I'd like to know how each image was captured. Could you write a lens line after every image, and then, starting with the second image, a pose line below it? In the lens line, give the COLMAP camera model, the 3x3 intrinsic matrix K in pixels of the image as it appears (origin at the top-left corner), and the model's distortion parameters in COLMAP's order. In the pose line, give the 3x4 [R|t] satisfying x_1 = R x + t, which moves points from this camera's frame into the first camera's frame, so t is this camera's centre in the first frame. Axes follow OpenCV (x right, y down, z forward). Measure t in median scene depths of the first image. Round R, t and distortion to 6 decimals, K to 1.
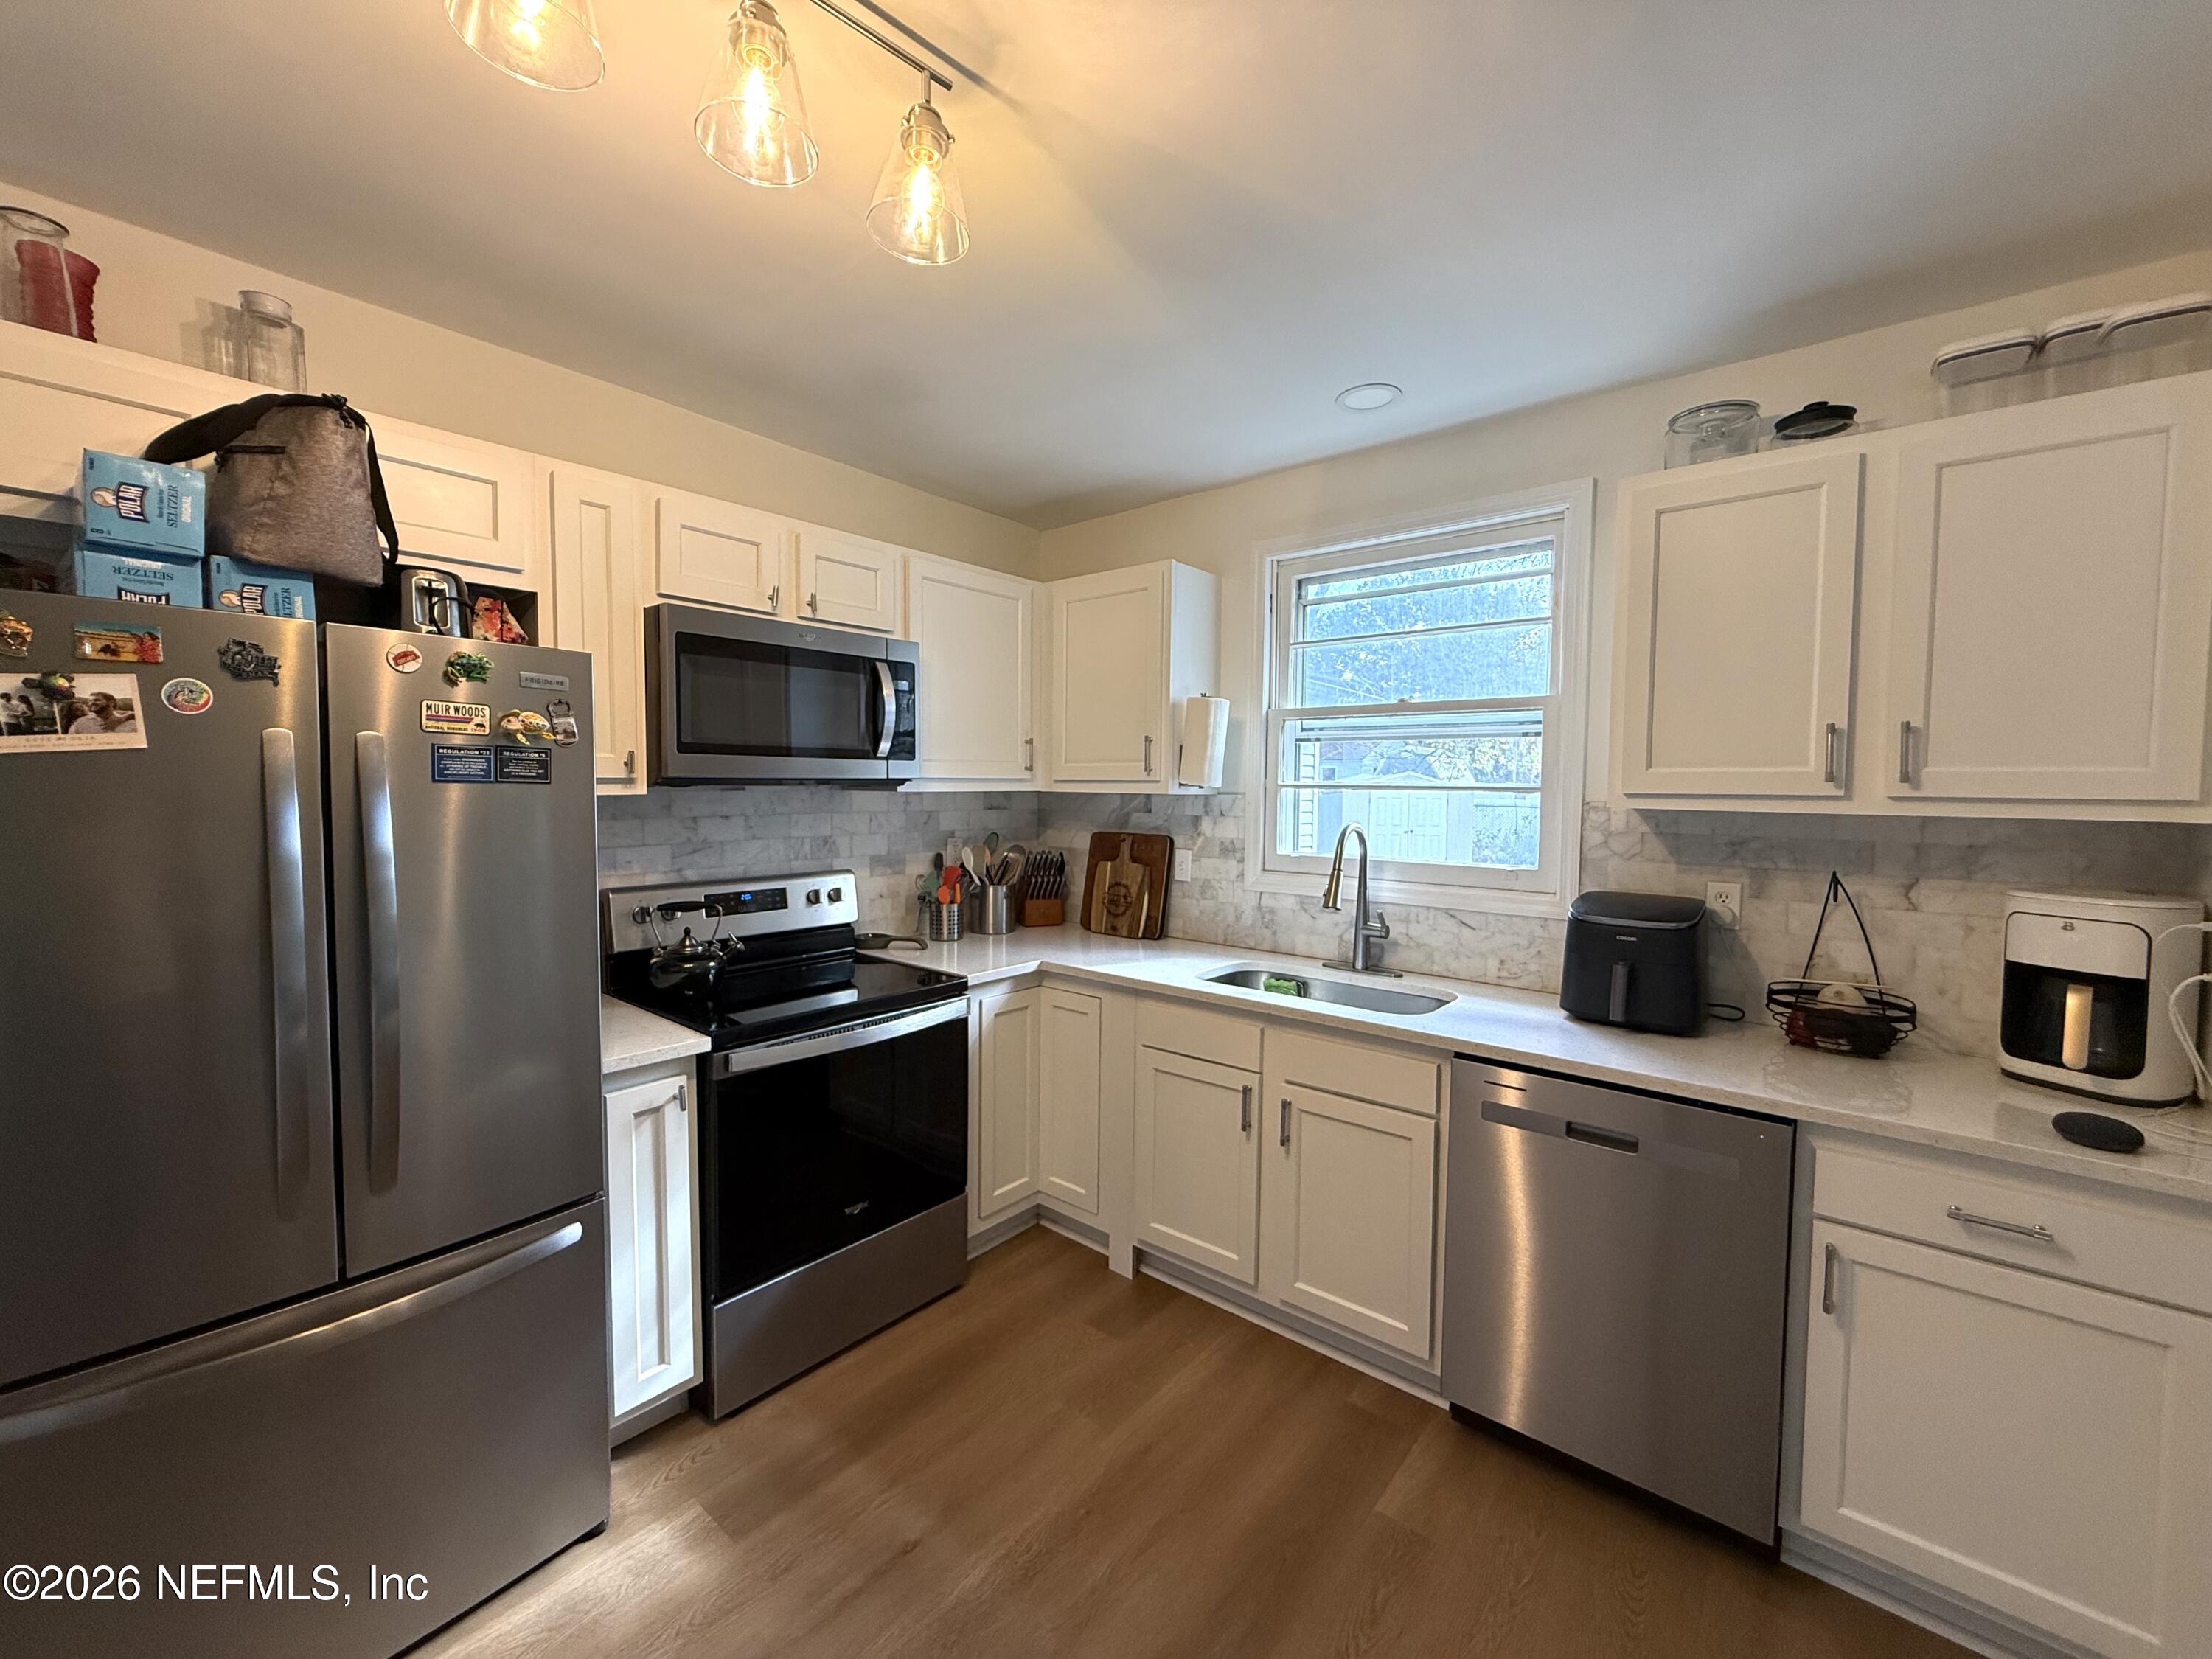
lens RADIAL K [[882.9, 0, 1099.7], [0, 882.9, 824.0], [0, 0, 1]] dist [0.000909, -0.000323]
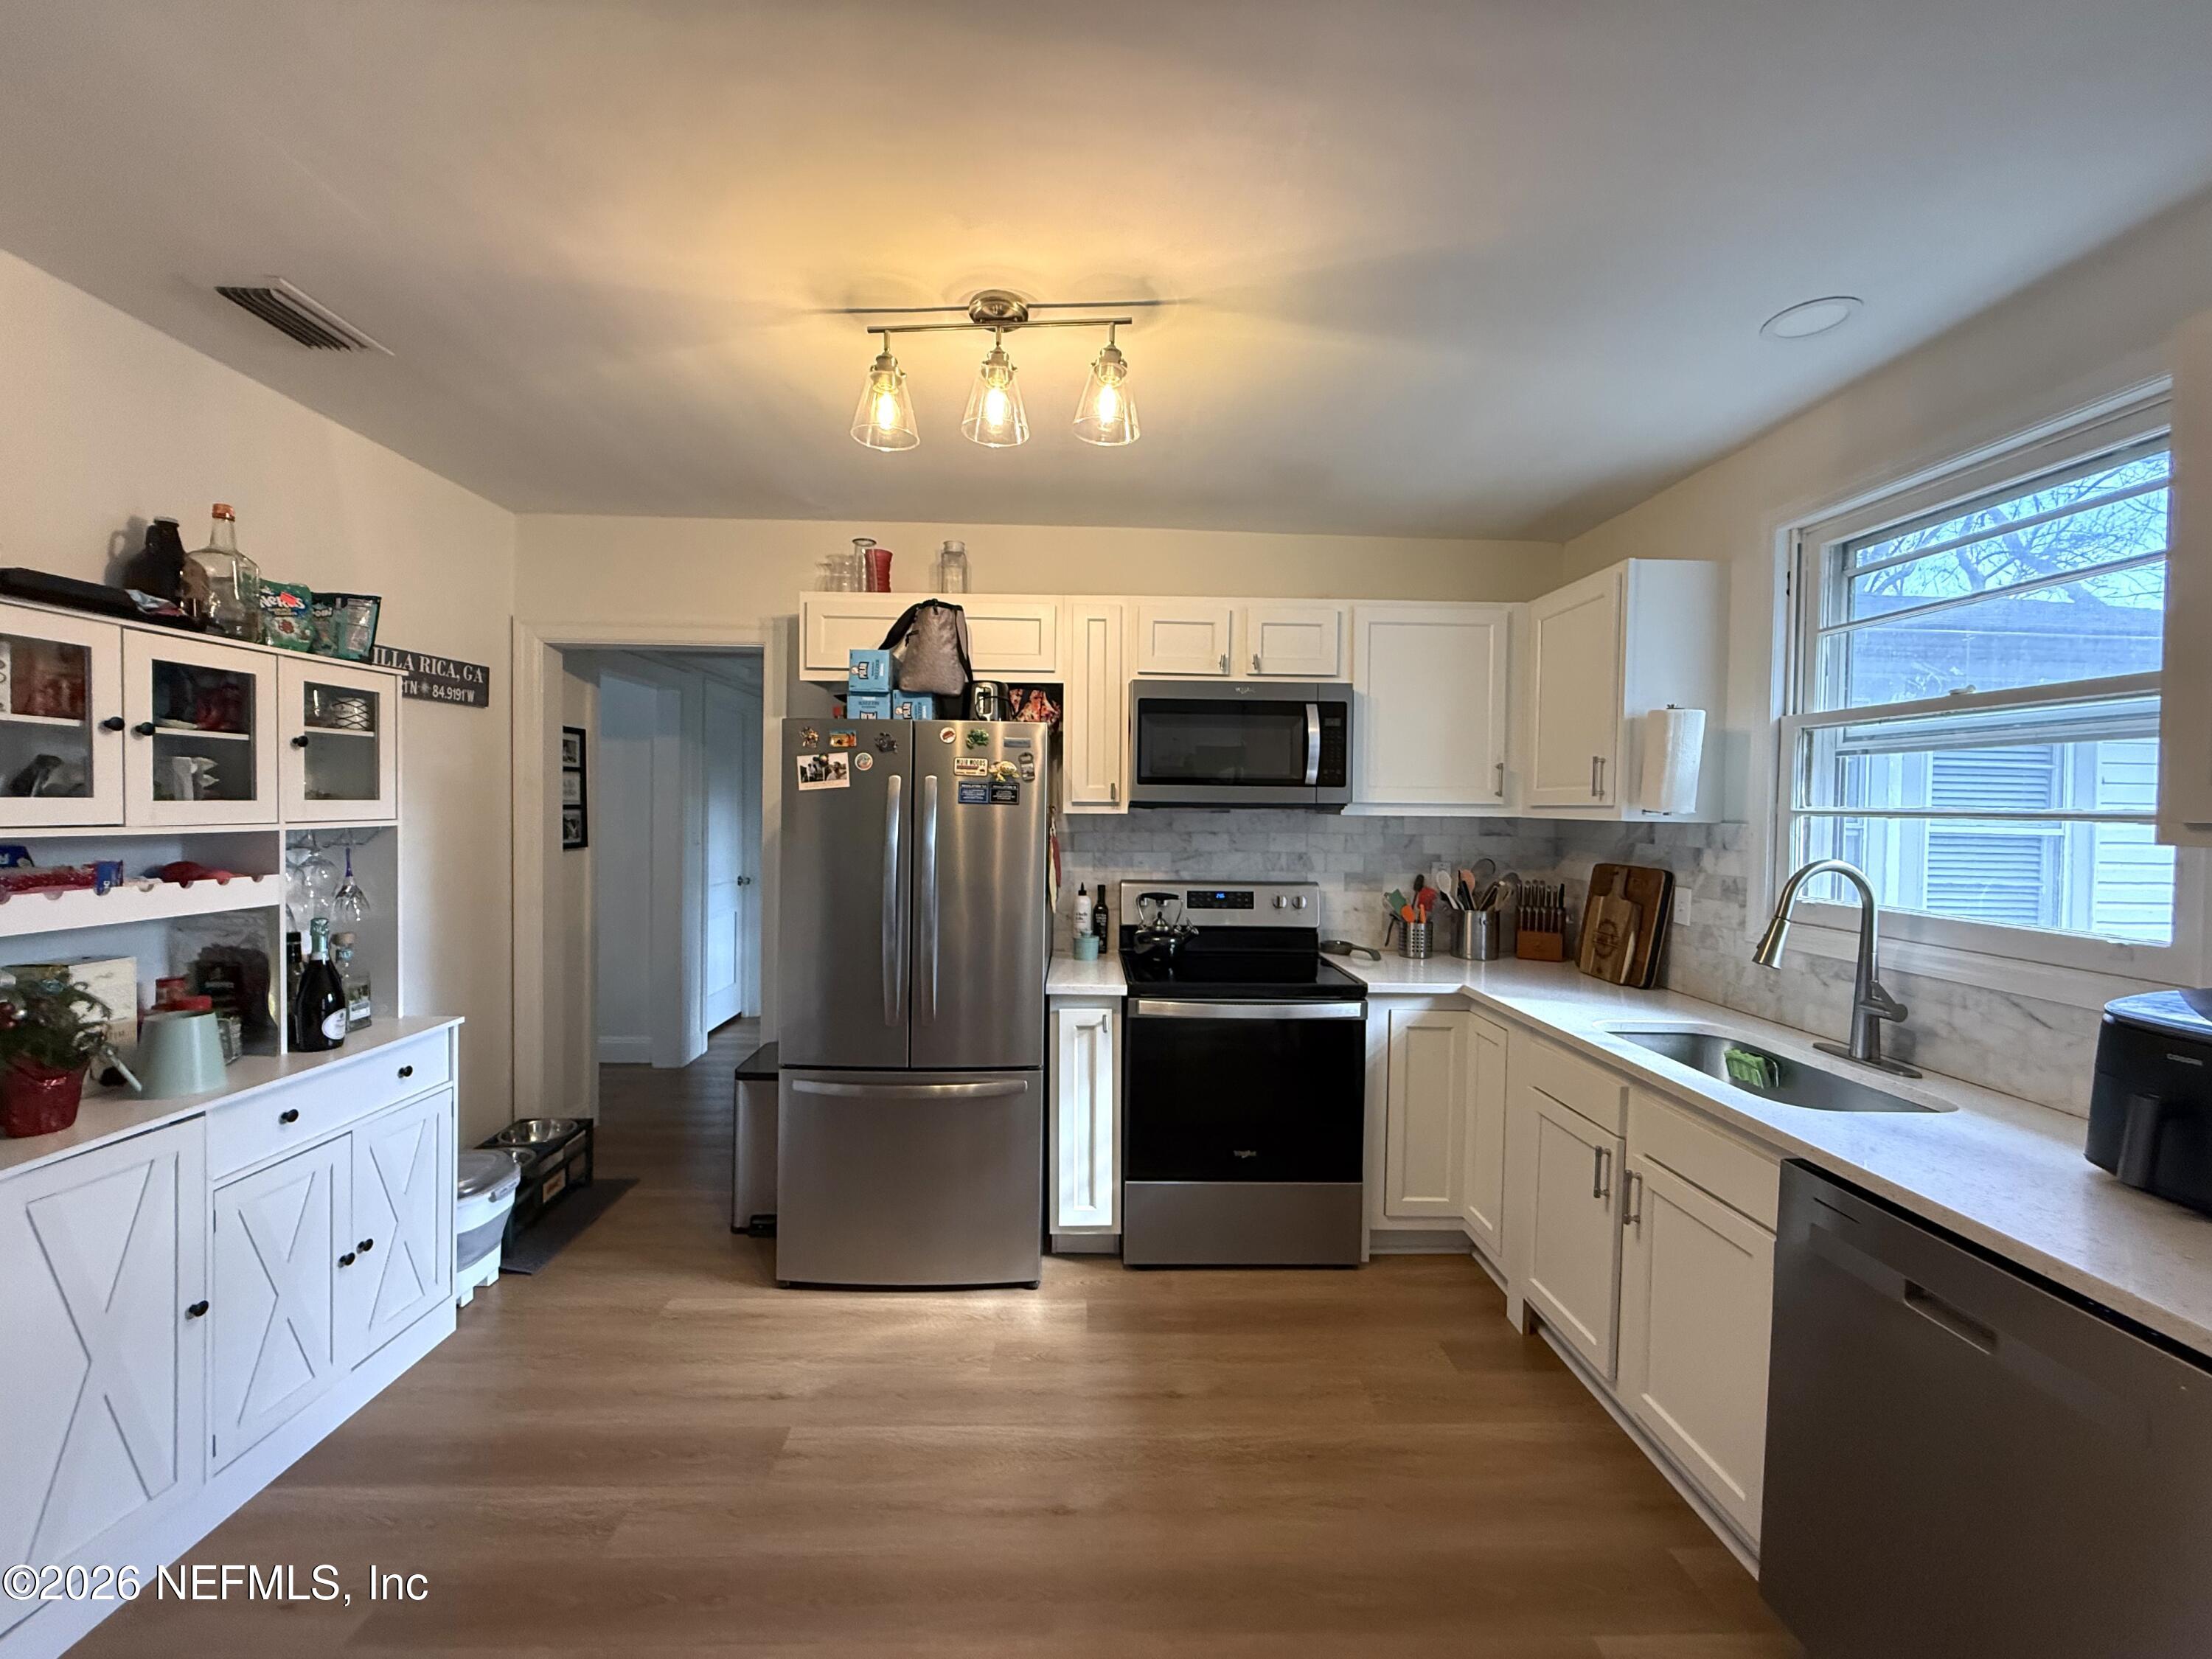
lens RADIAL K [[882.9, 0, 1094.3], [0, 882.9, 826.0], [0, 0, 1]] dist [0.000909, -0.000323]
pose [[0.659488, 0.018267, -0.751493, 0.448659], [-0.042108, 0.999033, -0.012668, 0.005620], [0.750535, 0.039998, 0.659619, 0.017454]]
